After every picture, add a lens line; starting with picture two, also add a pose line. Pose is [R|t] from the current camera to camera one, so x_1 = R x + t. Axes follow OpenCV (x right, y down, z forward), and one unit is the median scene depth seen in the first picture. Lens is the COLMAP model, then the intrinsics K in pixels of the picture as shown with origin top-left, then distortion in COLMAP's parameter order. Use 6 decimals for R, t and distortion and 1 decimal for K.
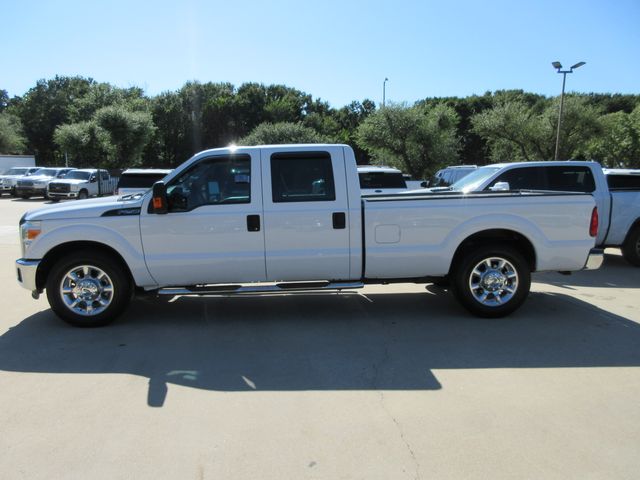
lens RADIAL K [[477.1, 0, 320.0], [0, 477.1, 240.0], [0, 0, 1]] dist [0.000831, 0.002024]
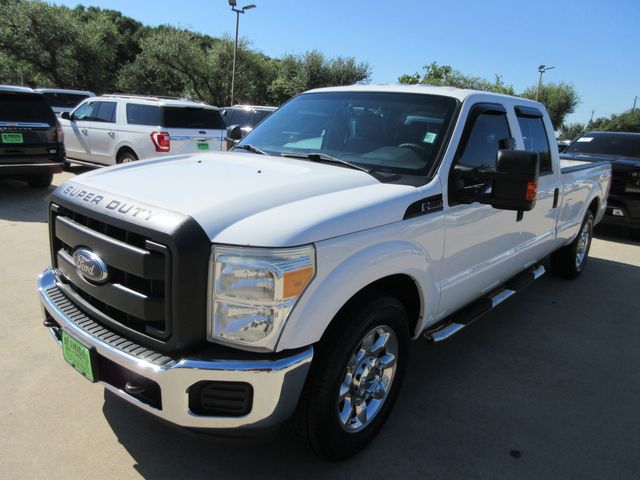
lens RADIAL K [[477.1, 0, 320.0], [0, 477.1, 240.0], [0, 0, 1]] dist [0.000831, 0.002024]
pose [[0.689302, -0.121473, 0.714218, -0.124898], [0.018553, 0.988480, 0.150212, -0.014874], [-0.724236, -0.090290, 0.683615, 0.107707]]
